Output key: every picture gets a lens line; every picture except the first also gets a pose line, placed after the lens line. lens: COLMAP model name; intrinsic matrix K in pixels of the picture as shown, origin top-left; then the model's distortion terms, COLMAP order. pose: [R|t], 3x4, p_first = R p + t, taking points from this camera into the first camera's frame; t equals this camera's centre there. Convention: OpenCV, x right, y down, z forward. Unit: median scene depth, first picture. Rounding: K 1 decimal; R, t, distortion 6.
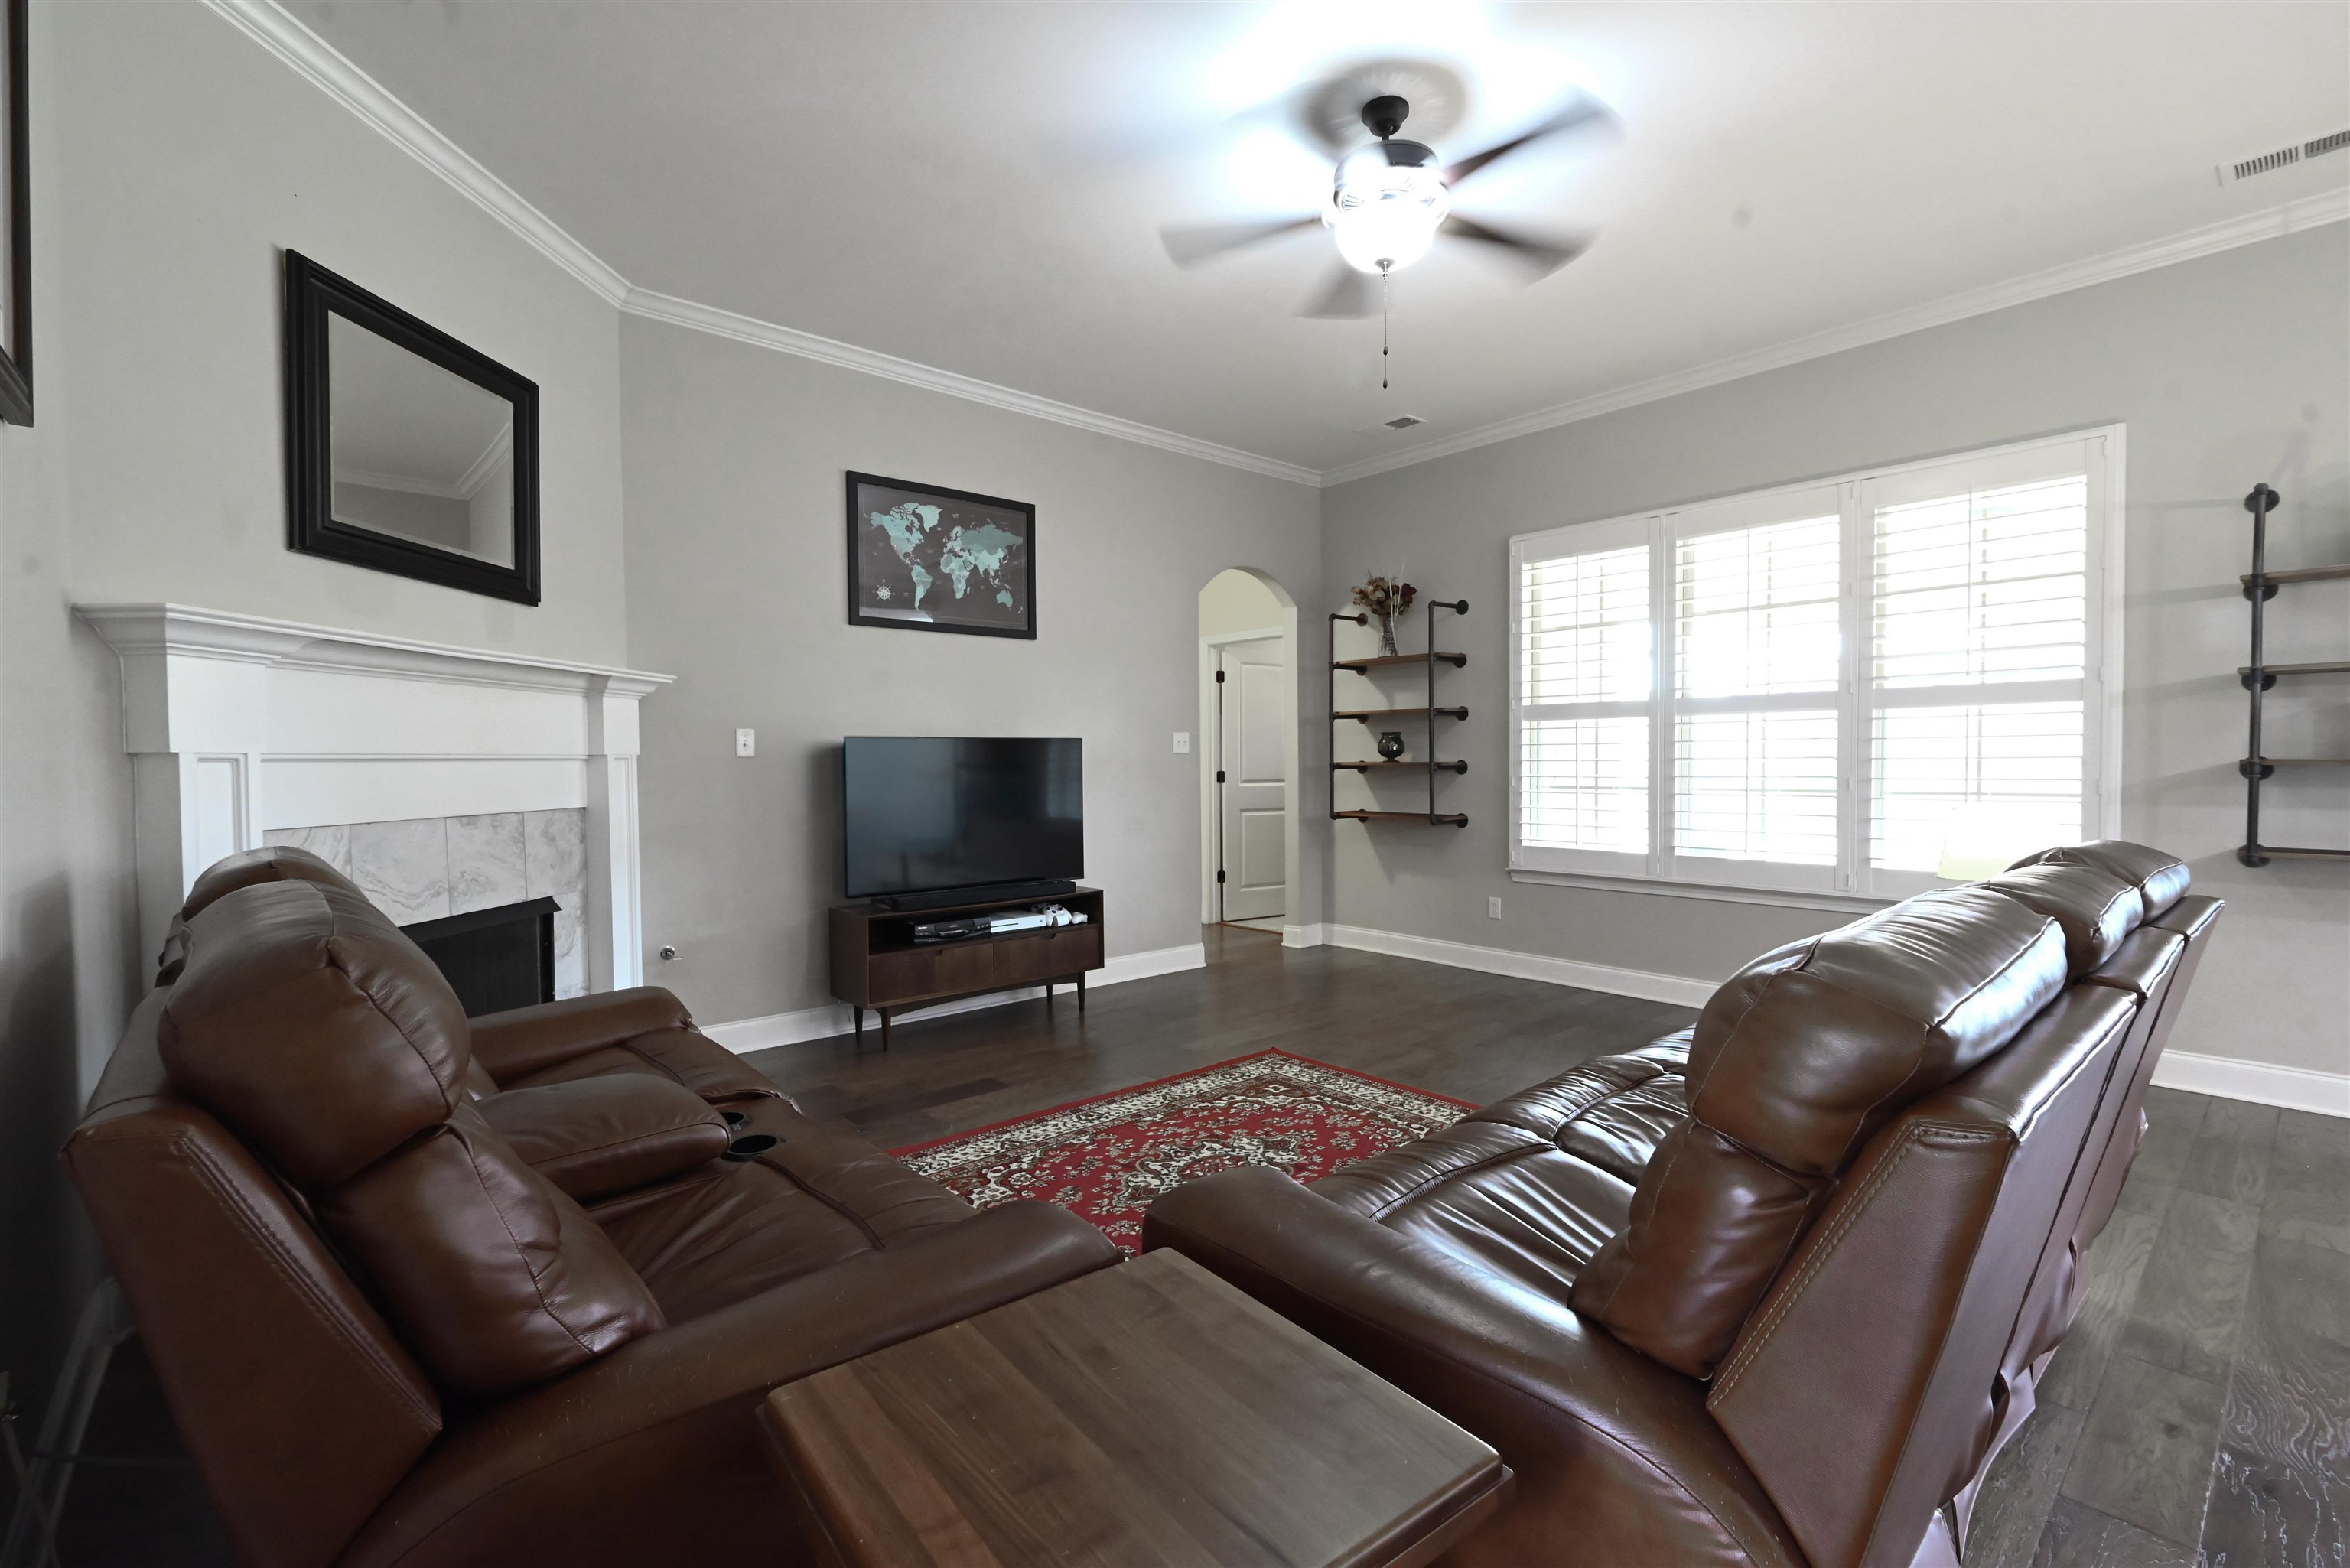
lens RADIAL K [[1035.8, 0, 1178.3], [0, 1035.8, 781.8], [0, 0, 1]] dist [-0.001750, 0.000018]
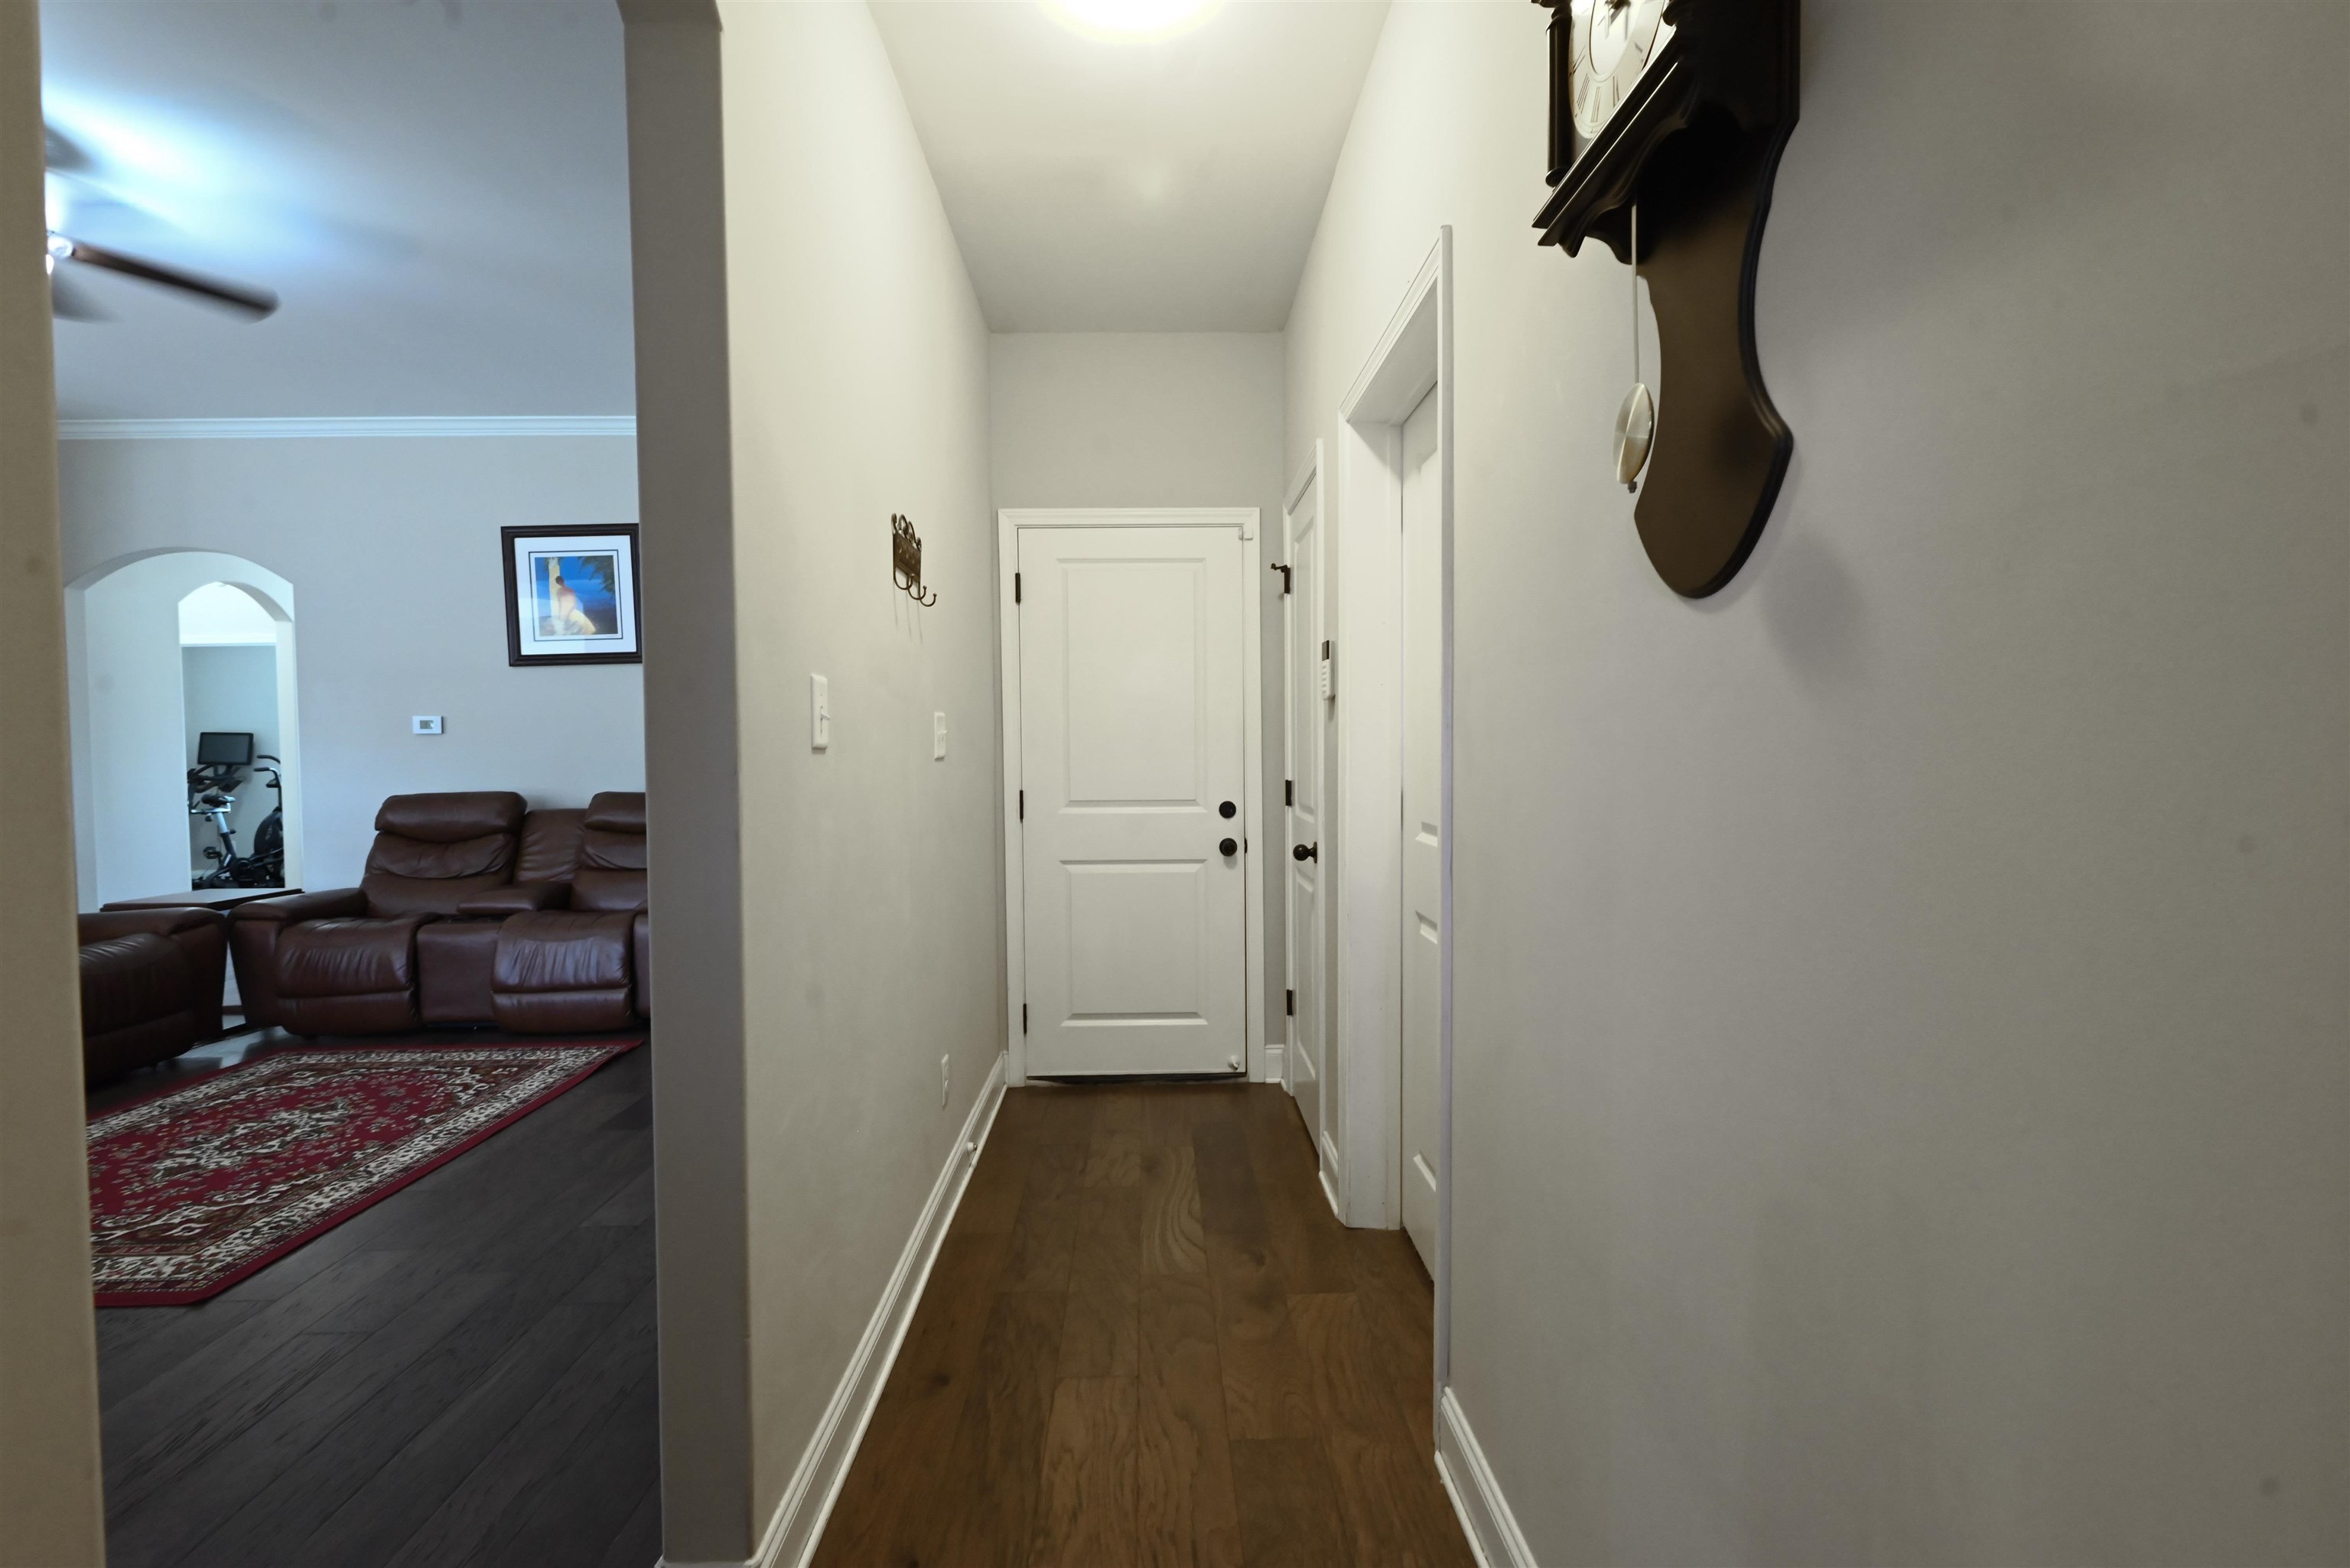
lens RADIAL K [[1035.8, 0, 1164.1], [0, 1035.8, 790.3], [0, 0, 1]] dist [-0.001750, 0.000018]
pose [[-0.644250, 0.040323, -0.763751, 0.199954], [-0.002377, 0.998499, 0.054722, -0.049068], [0.764811, 0.037070, -0.643187, 2.034662]]
